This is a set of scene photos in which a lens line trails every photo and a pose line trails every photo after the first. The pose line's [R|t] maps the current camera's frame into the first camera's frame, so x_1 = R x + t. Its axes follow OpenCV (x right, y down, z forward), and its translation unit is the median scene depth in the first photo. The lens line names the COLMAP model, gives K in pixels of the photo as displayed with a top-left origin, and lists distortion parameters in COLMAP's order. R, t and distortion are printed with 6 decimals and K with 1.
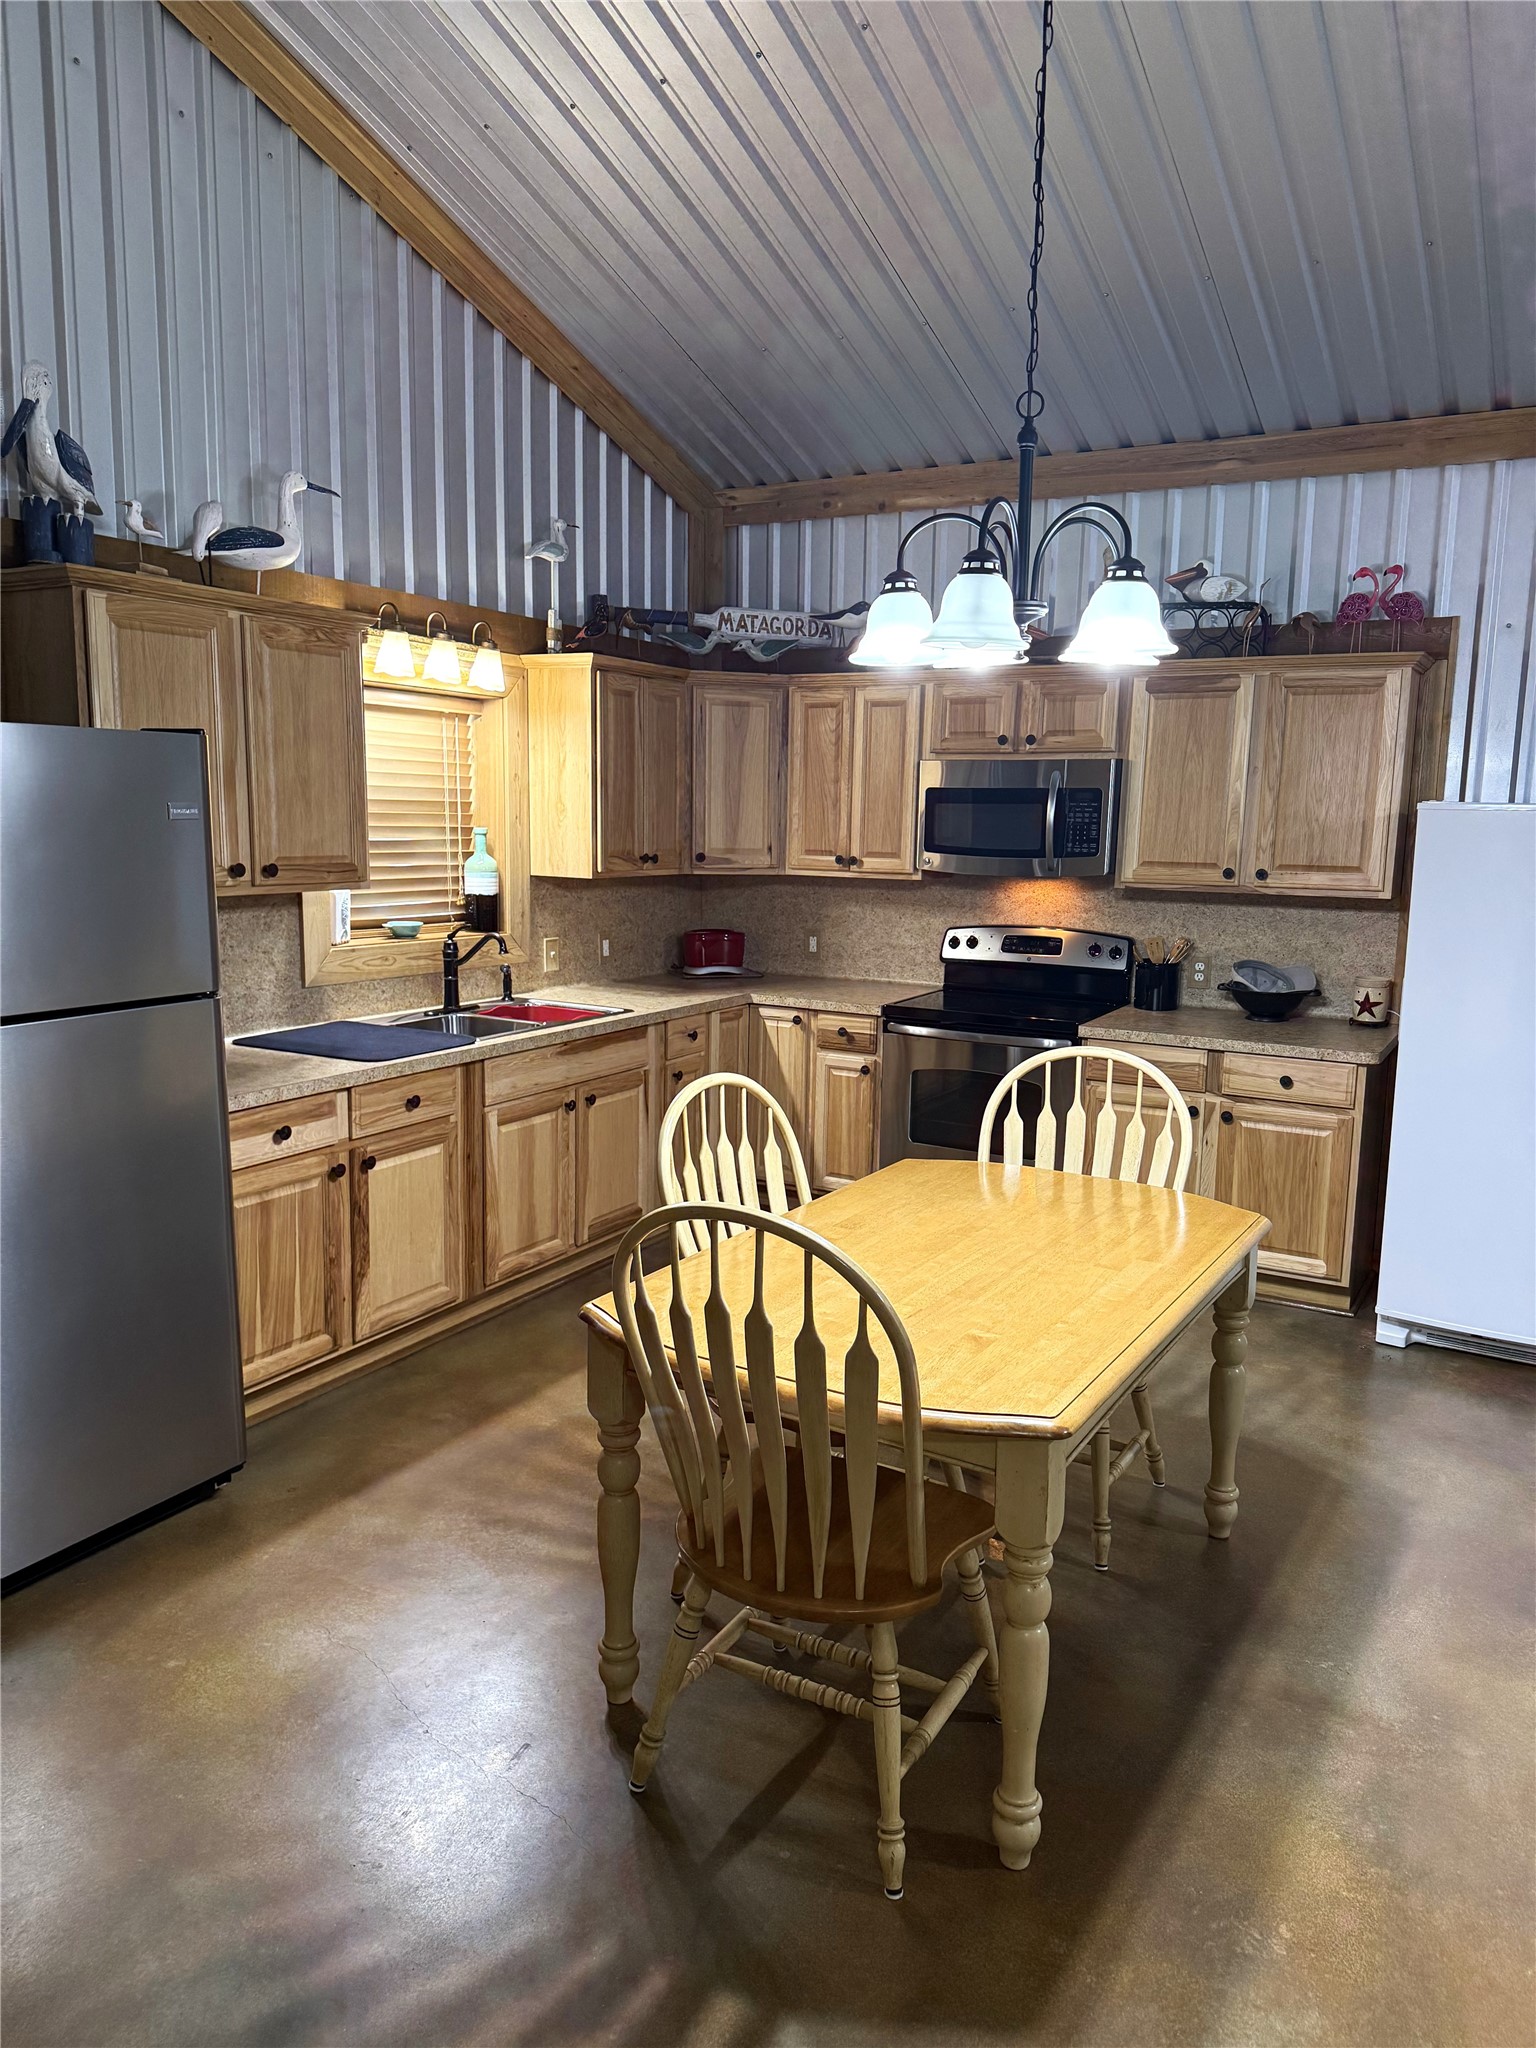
lens RADIAL K [[1470.8, 0, 768.0], [0, 1470.8, 1024.0], [0, 0, 1]] dist [0.215919, -0.411126]
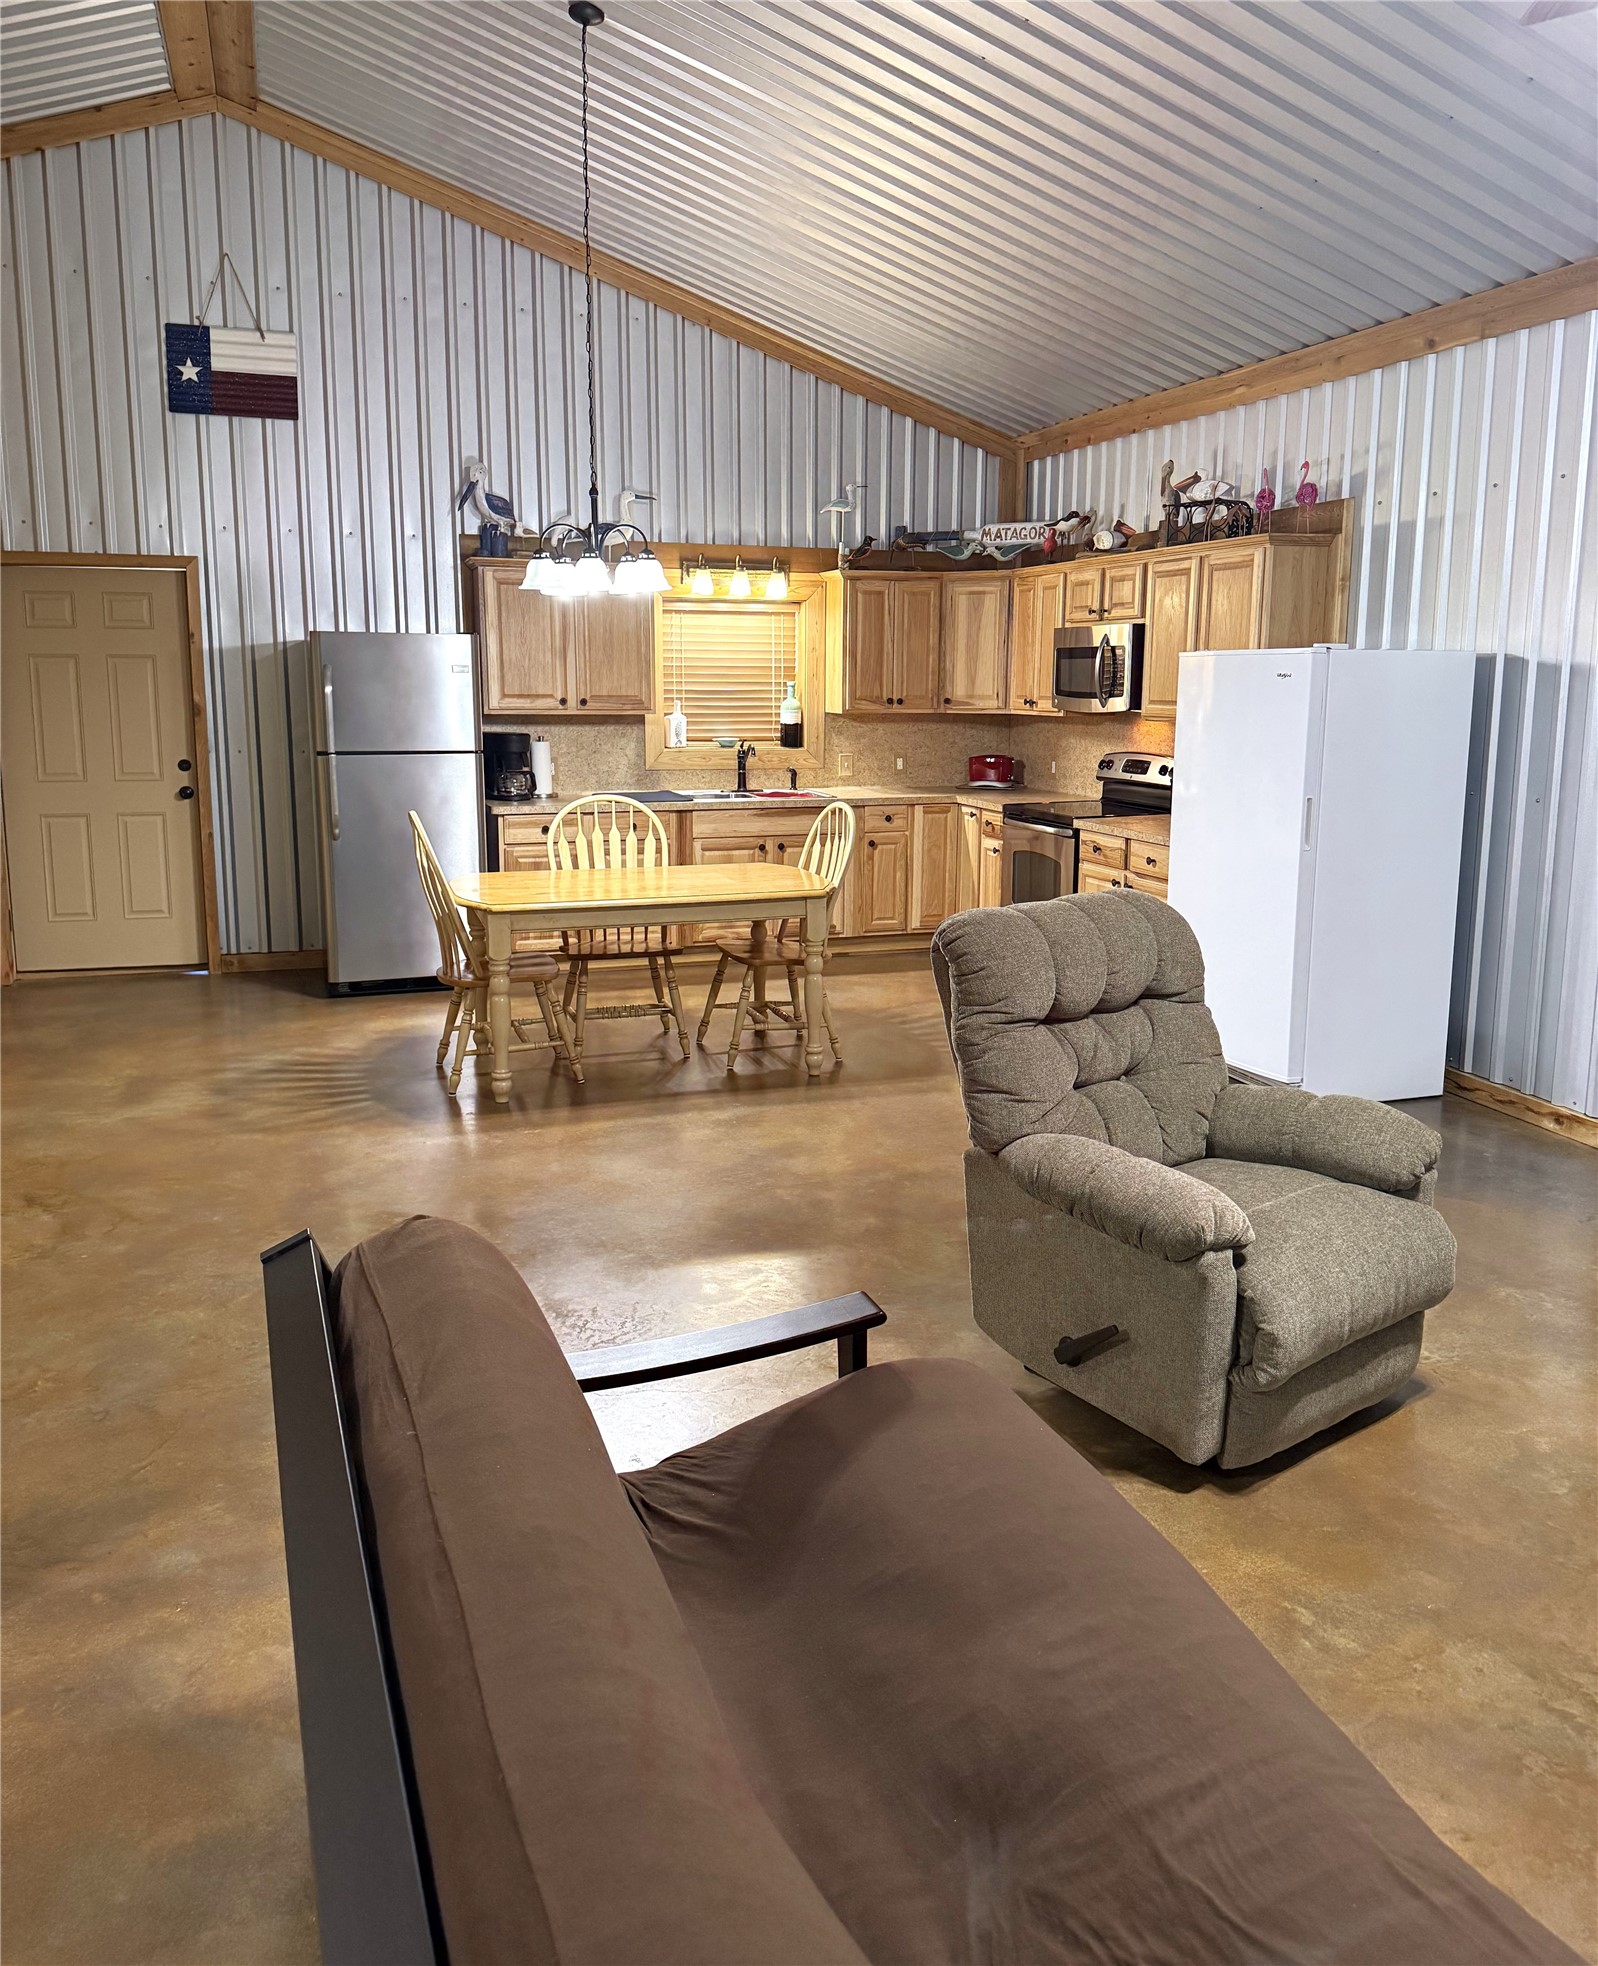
lens RADIAL K [[1503.5, 0, 799.0], [0, 1503.5, 983.0], [0, 0, 1]] dist [0.115894, -0.252726]
pose [[0.732622, 0.120088, -0.669958, 0.916580], [-0.089259, 0.992763, 0.080342, 0.058208], [0.674758, 0.000940, 0.738039, -0.201610]]
